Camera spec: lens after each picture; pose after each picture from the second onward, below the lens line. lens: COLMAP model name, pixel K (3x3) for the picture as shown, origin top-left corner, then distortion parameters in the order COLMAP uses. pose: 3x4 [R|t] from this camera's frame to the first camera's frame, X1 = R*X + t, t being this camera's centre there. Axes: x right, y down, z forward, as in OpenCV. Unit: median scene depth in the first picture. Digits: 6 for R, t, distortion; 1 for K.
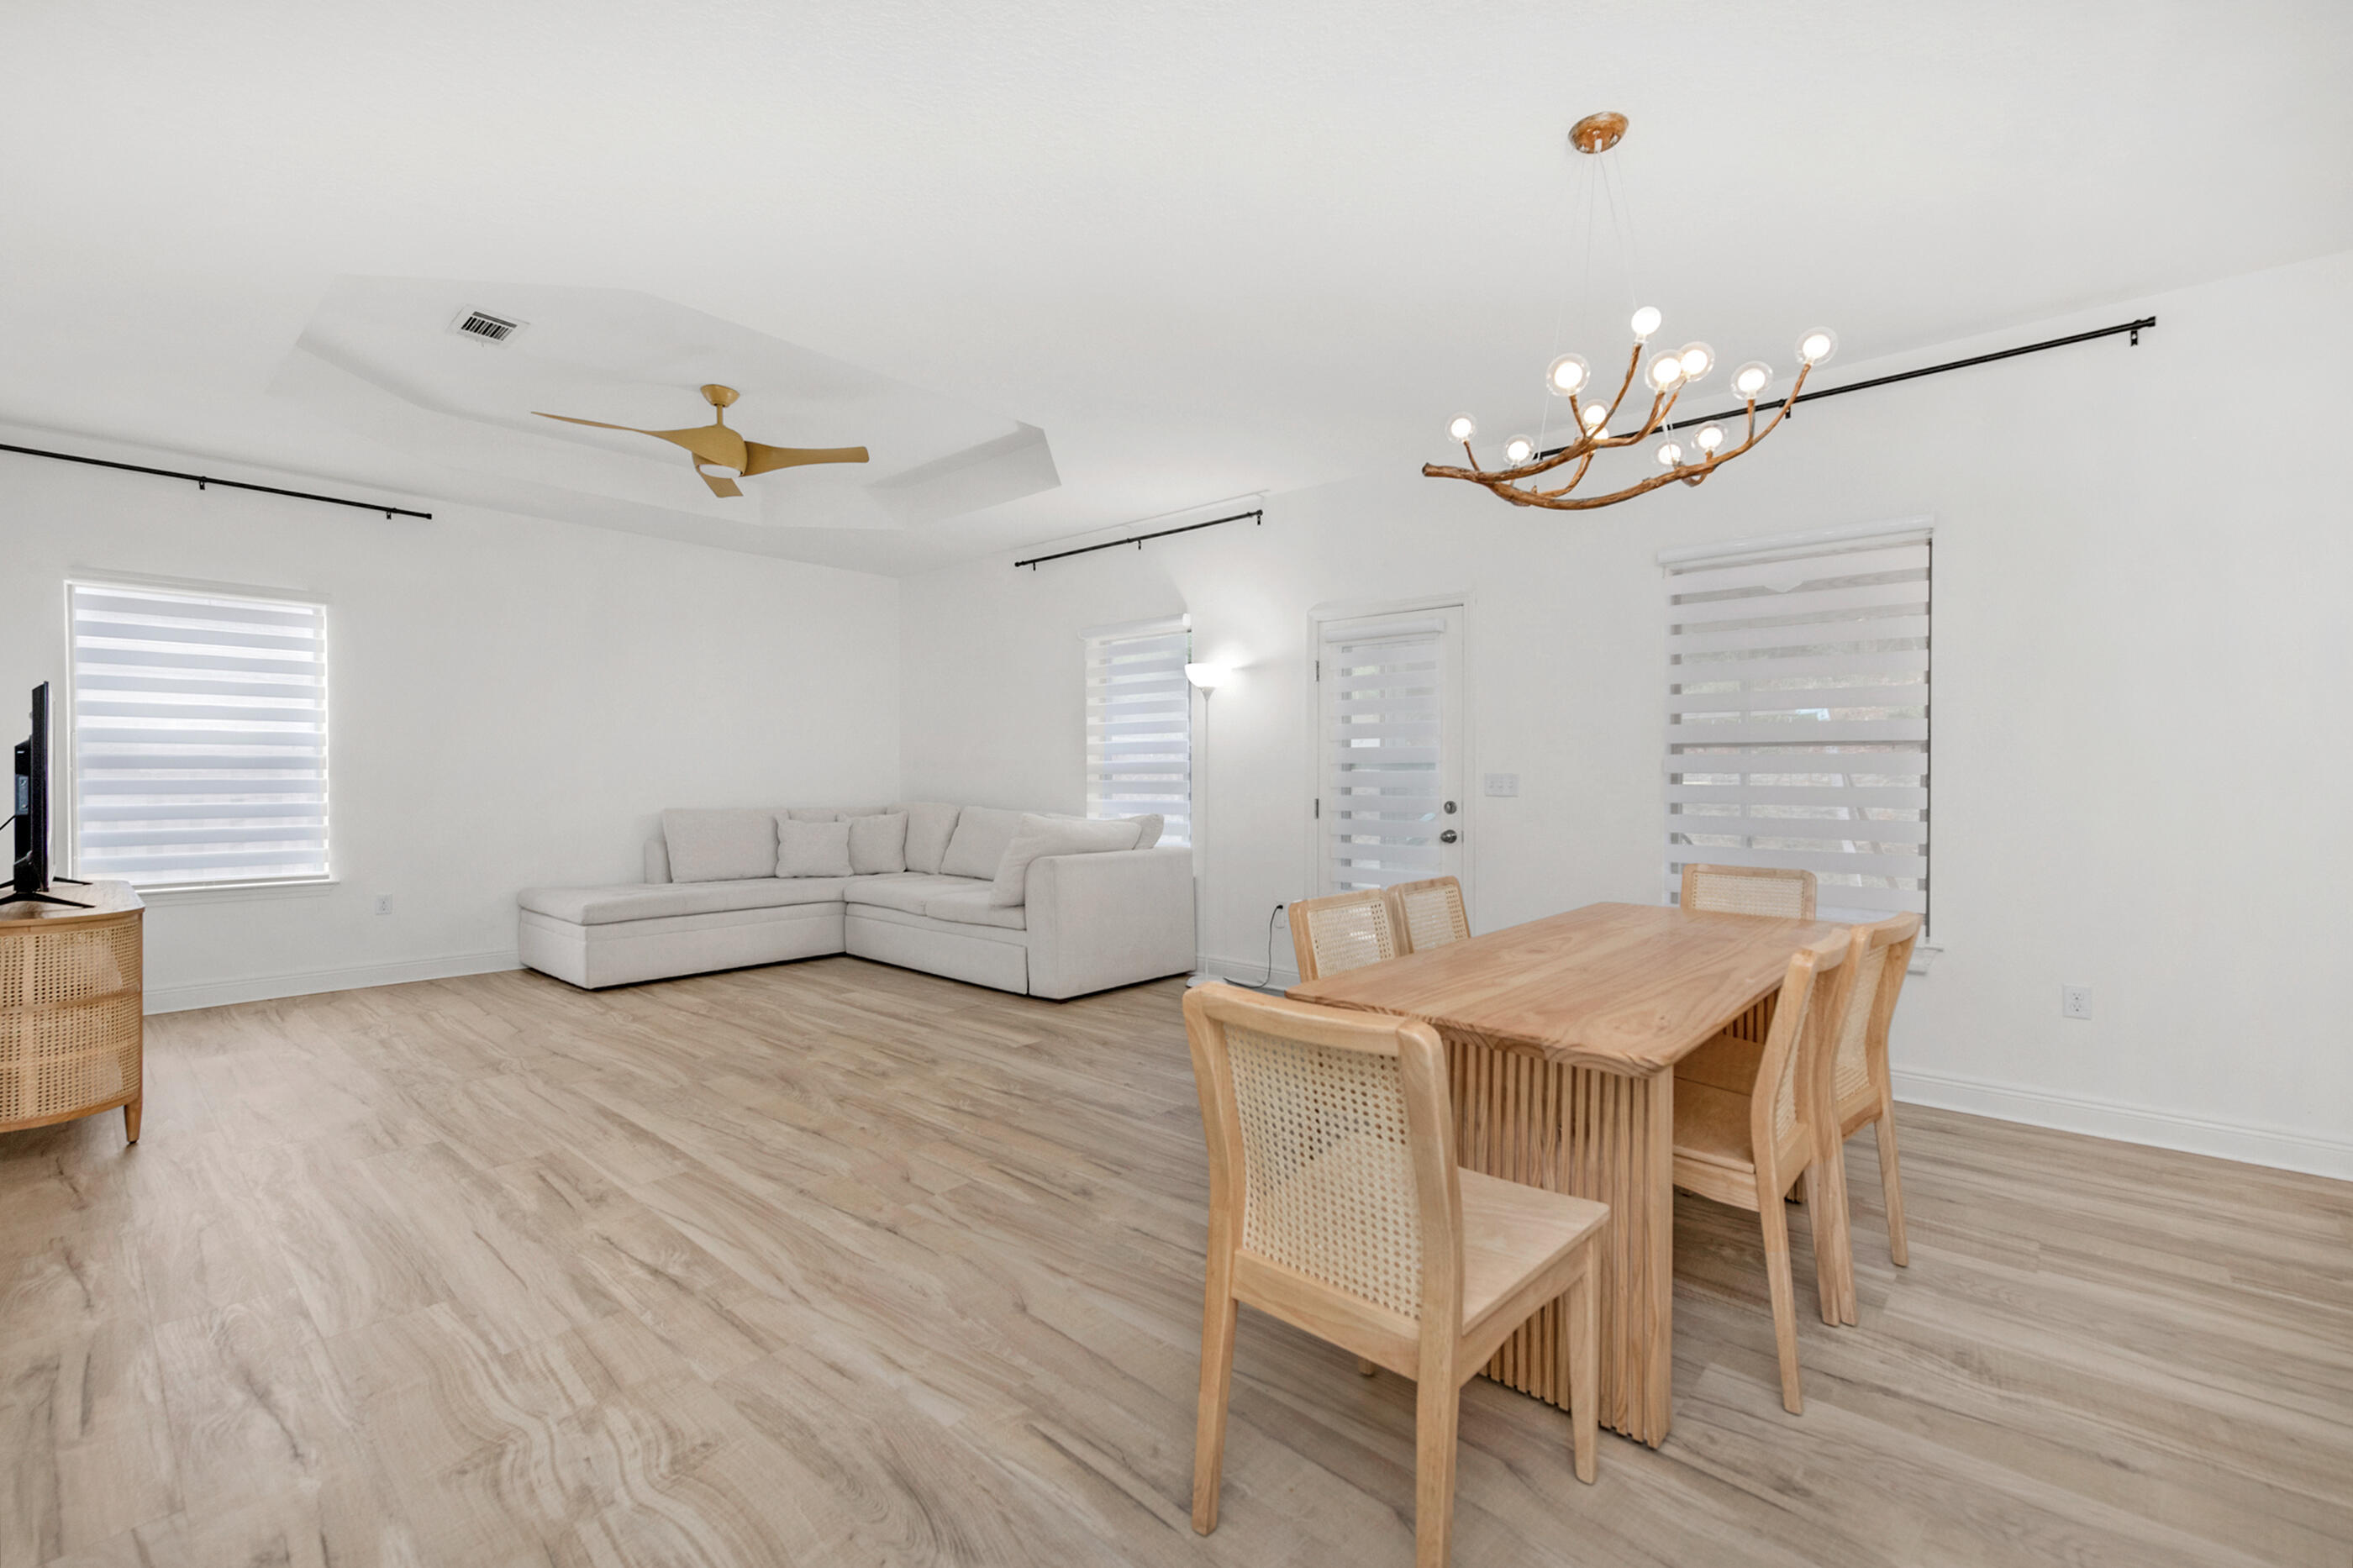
lens RADIAL K [[962.4, 0, 1176.5], [0, 962.4, 784.0], [0, 0, 1]] dist [0.001267, -0.000010]
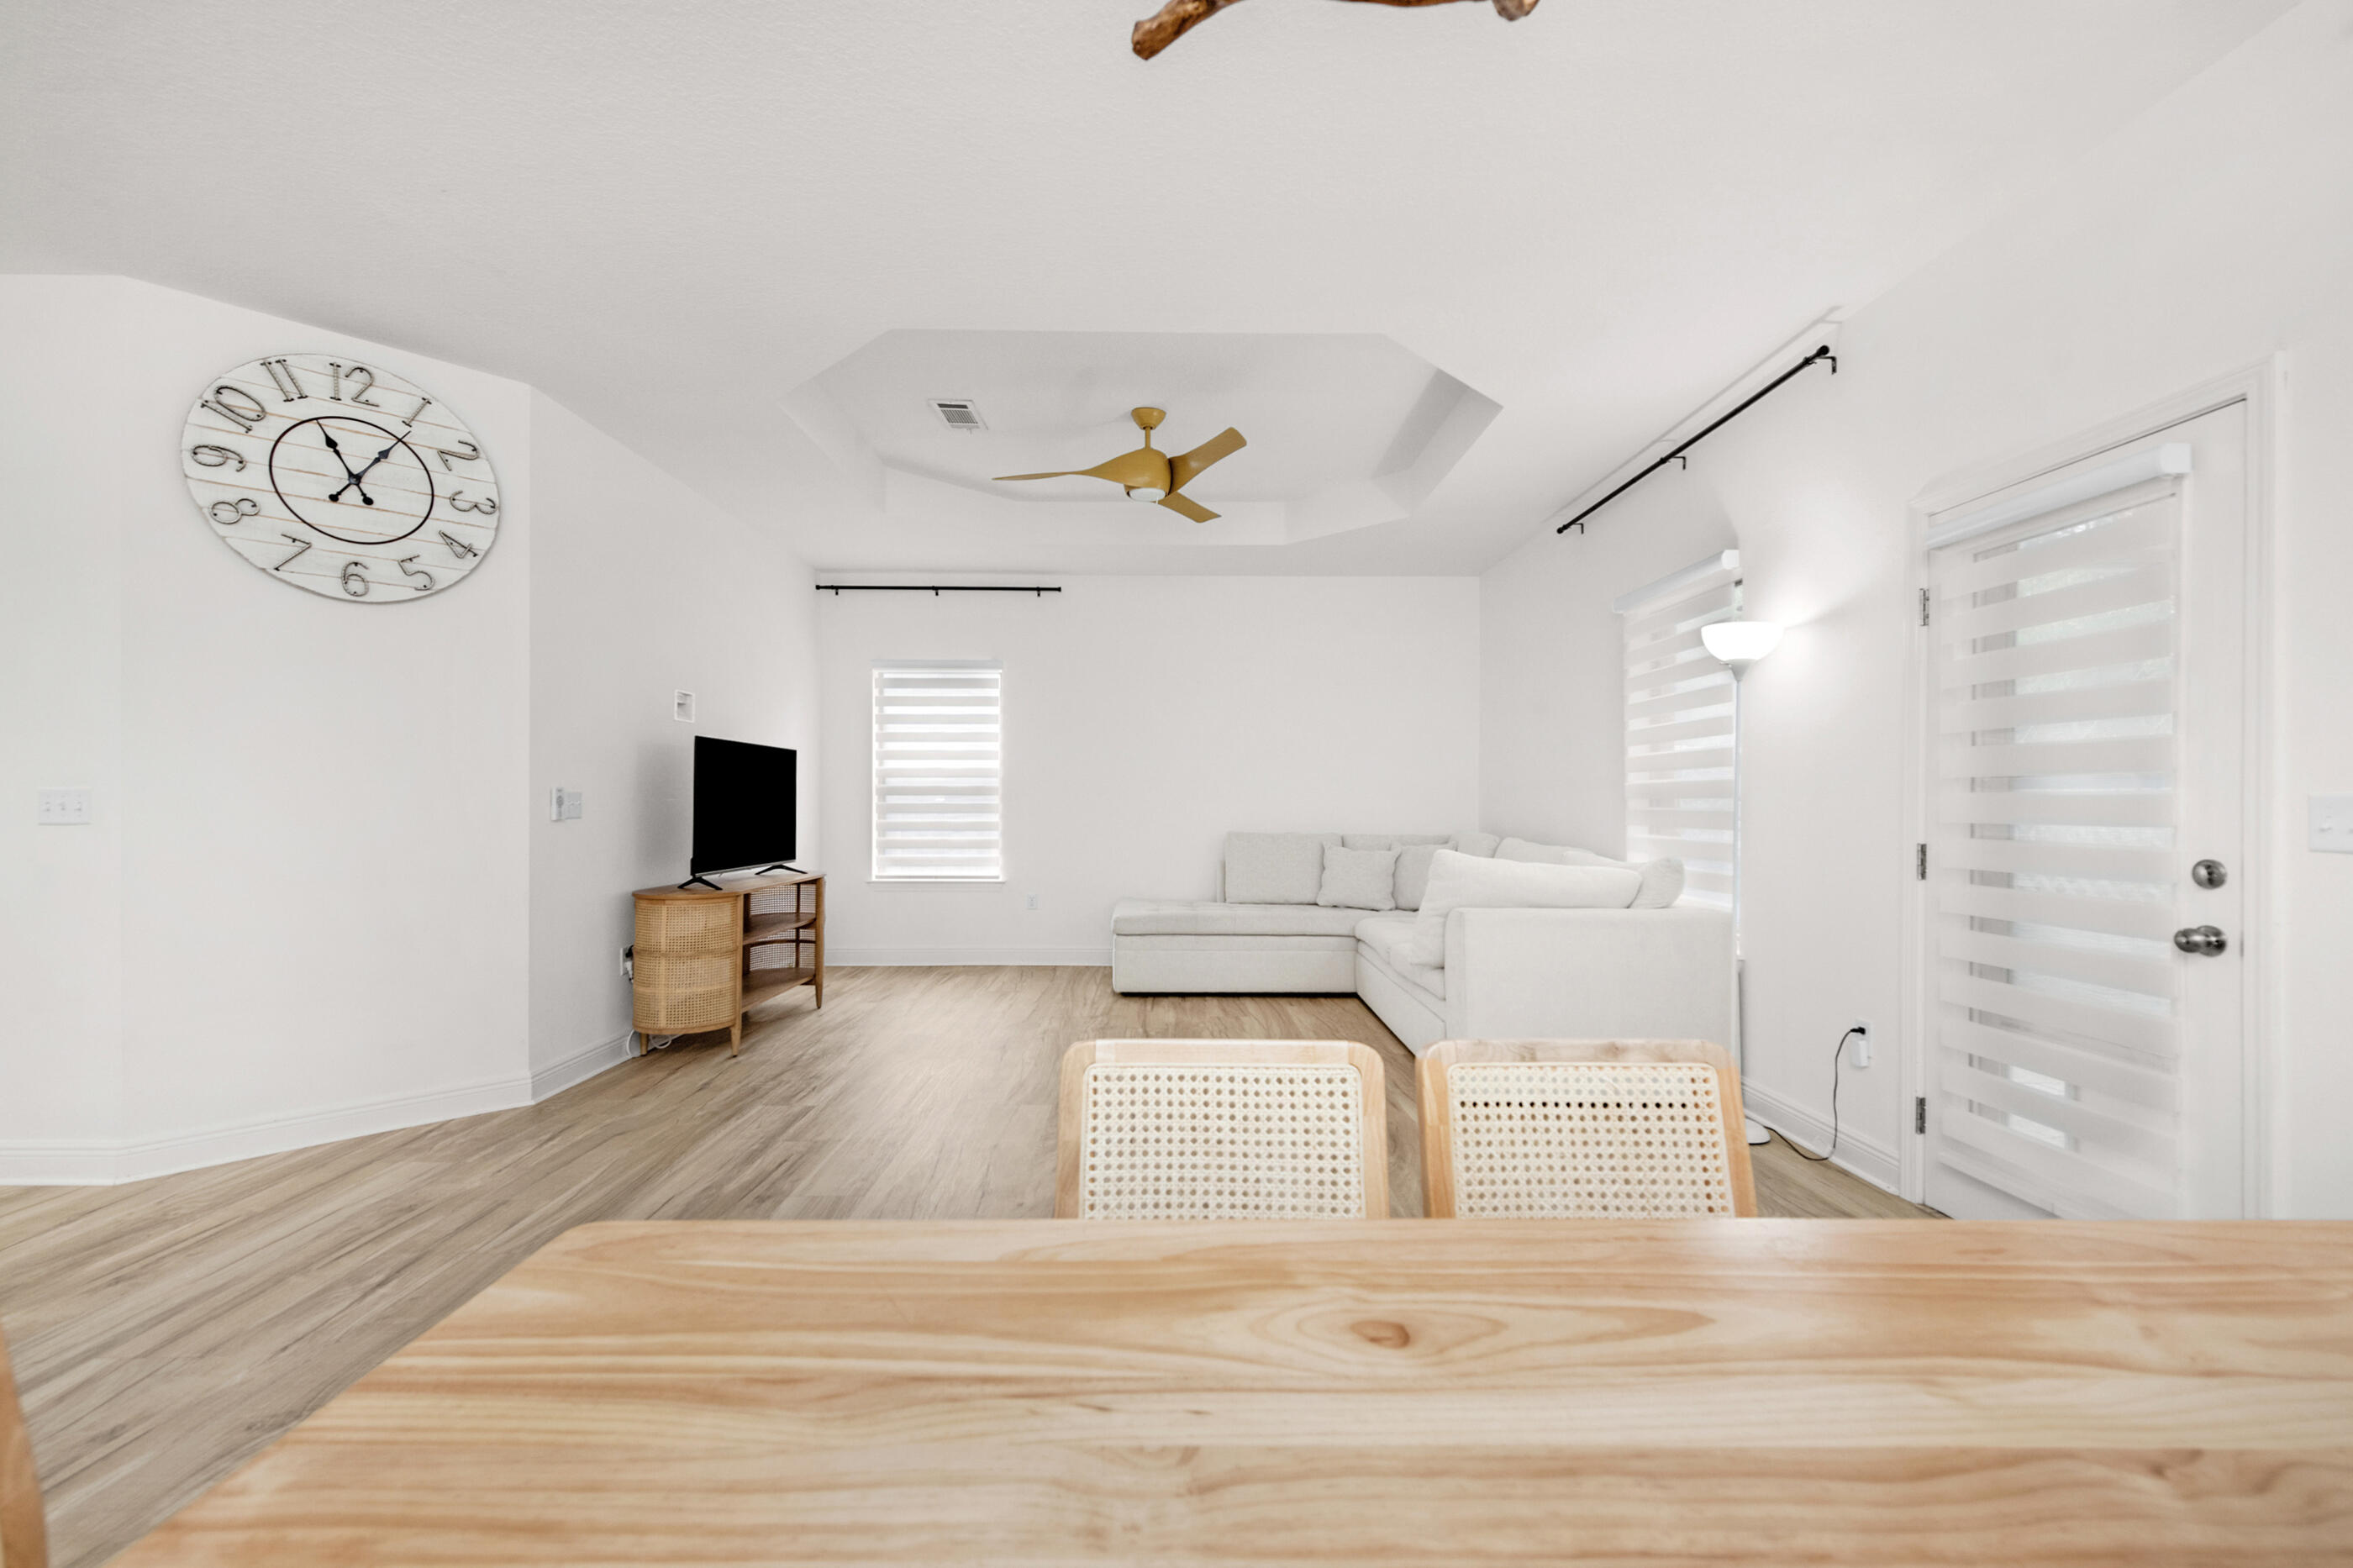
lens RADIAL K [[946.1, 0, 1198.7], [0, 946.1, 812.0], [0, 0, 1]] dist [0.002167, -0.000236]
pose [[0.681056, 0.010087, -0.732162, 0.316344], [-0.008319, 0.999947, 0.006037, -0.002825], [0.732184, 0.001979, 0.681104, 0.418037]]
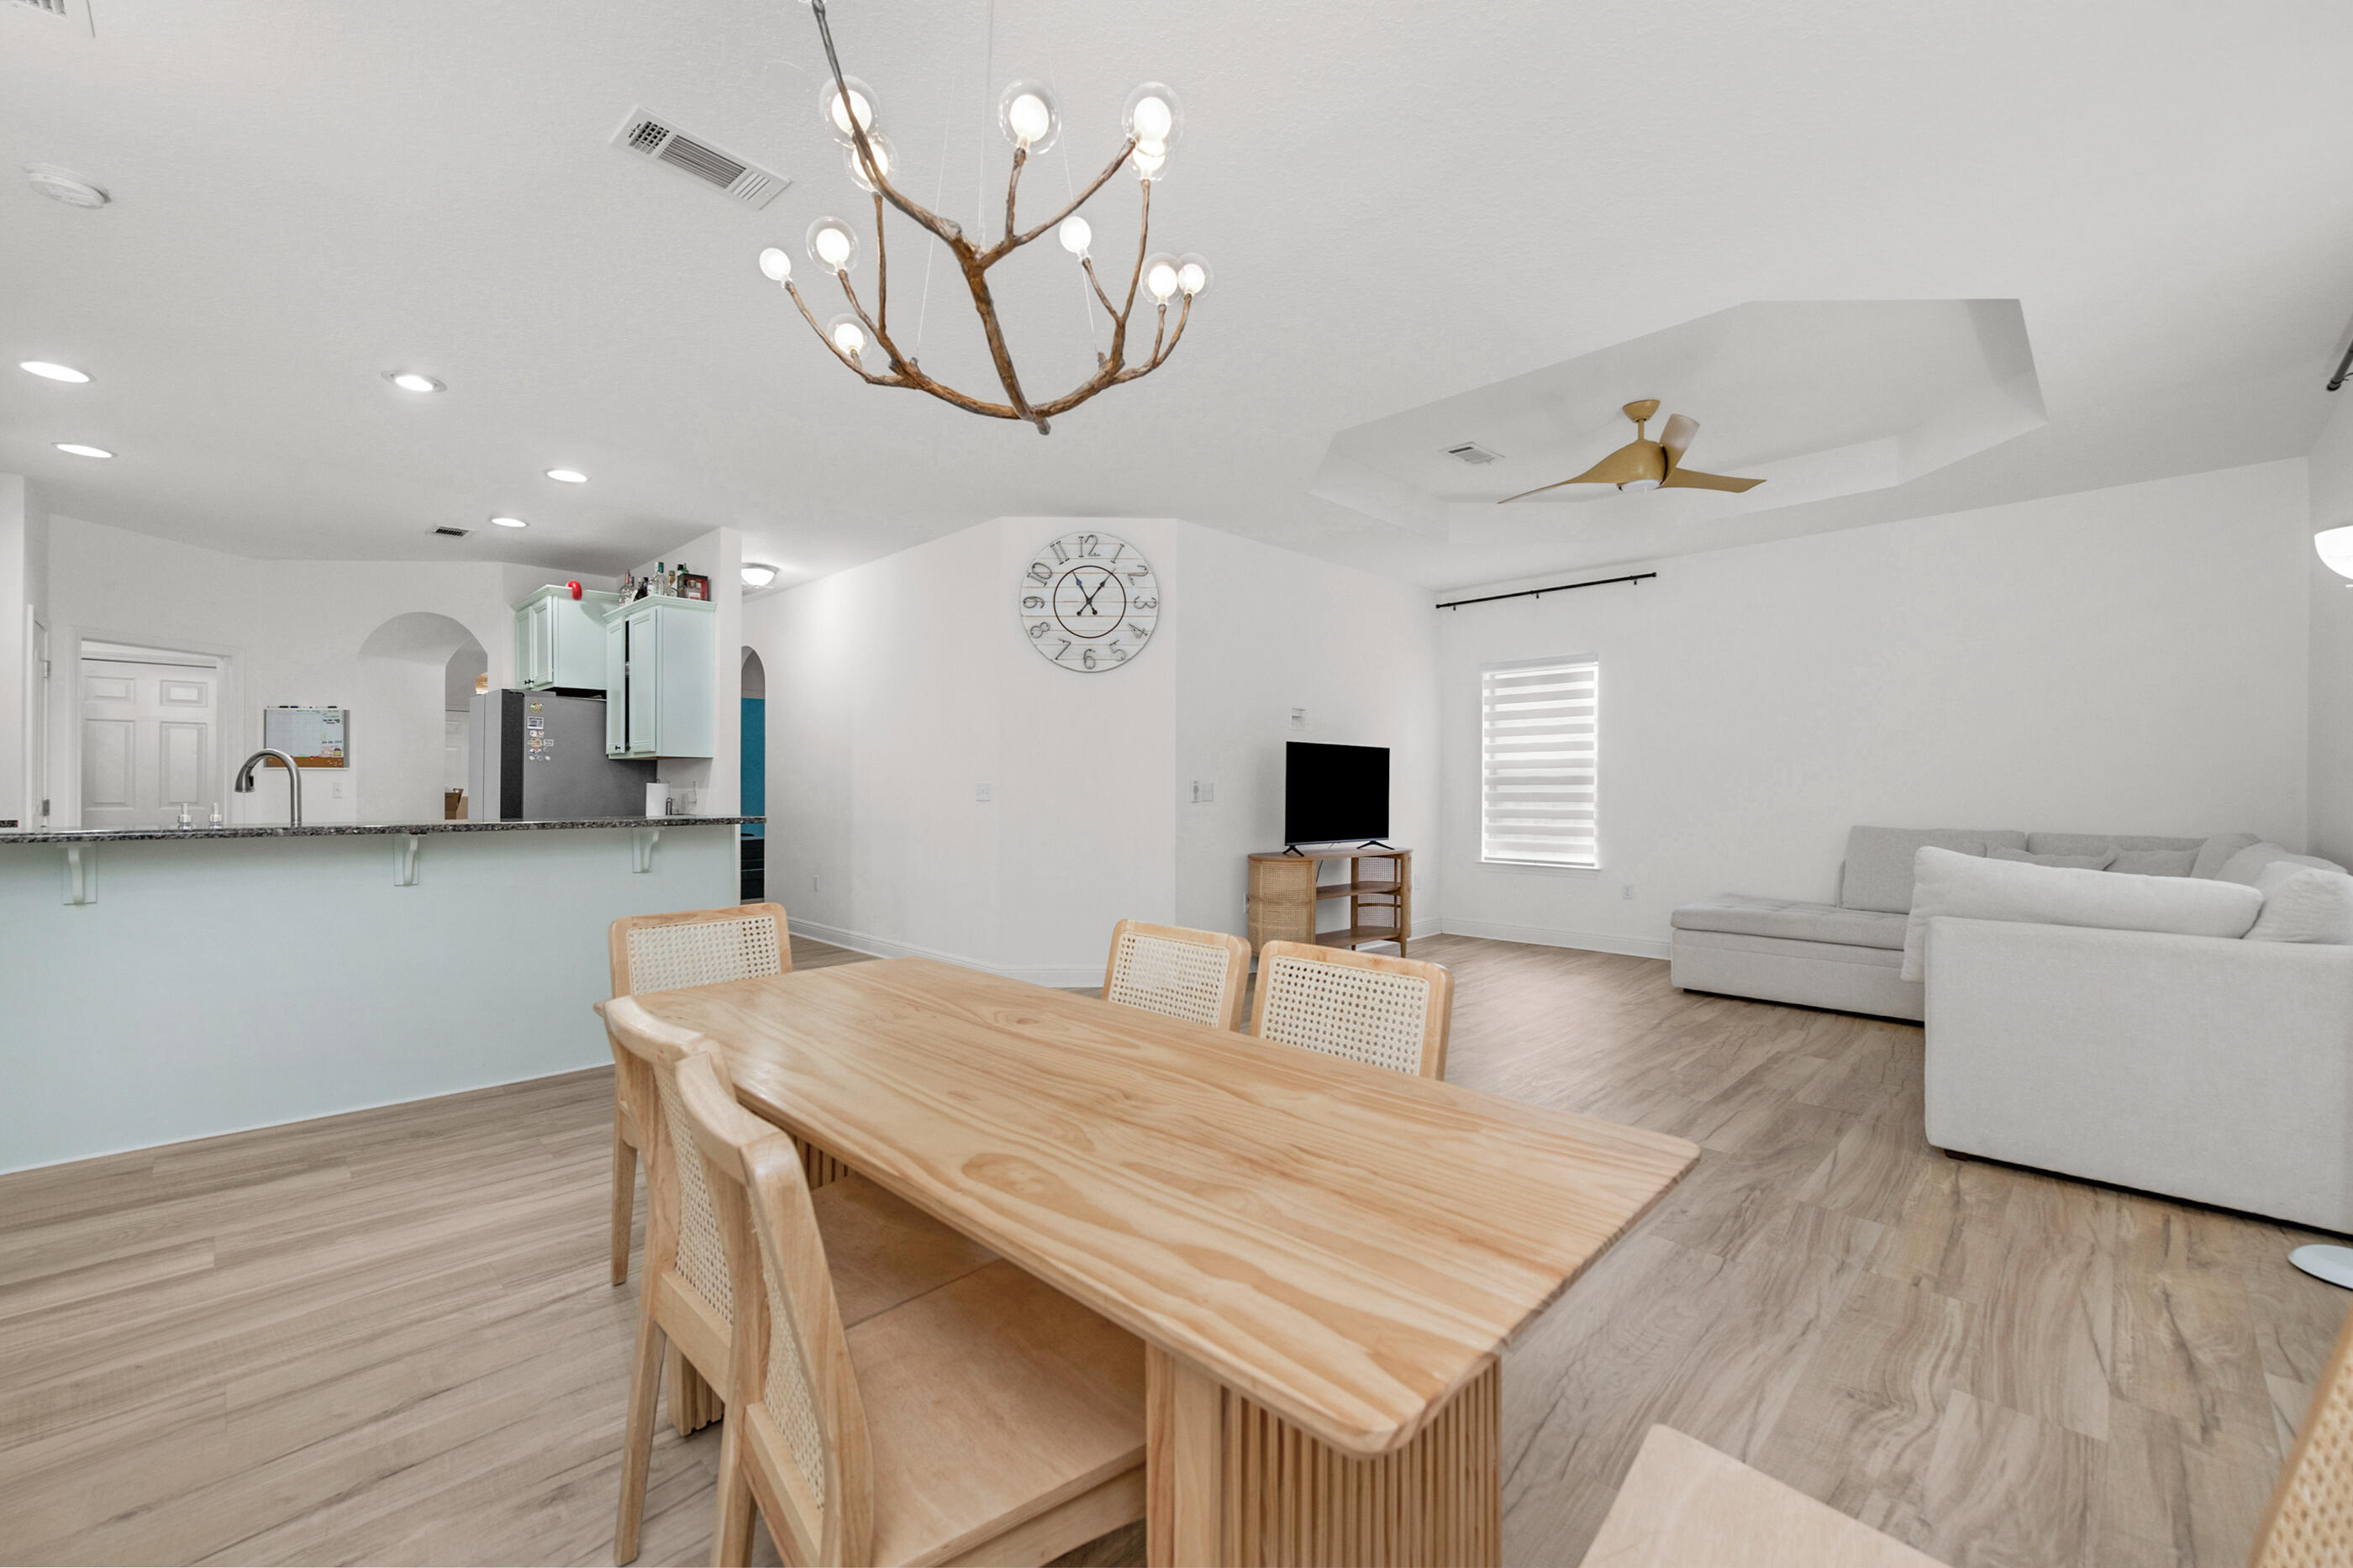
lens RADIAL K [[982.7, 0, 1218.5], [0, 982.7, 792.9], [0, 0, 1]] dist [0.002589, 0.000151]
pose [[-0.037640, 0.002736, -0.999288, 0.640957], [-0.010335, 0.999942, 0.003127, -0.002682], [0.999238, 0.010446, -0.037610, 0.674403]]
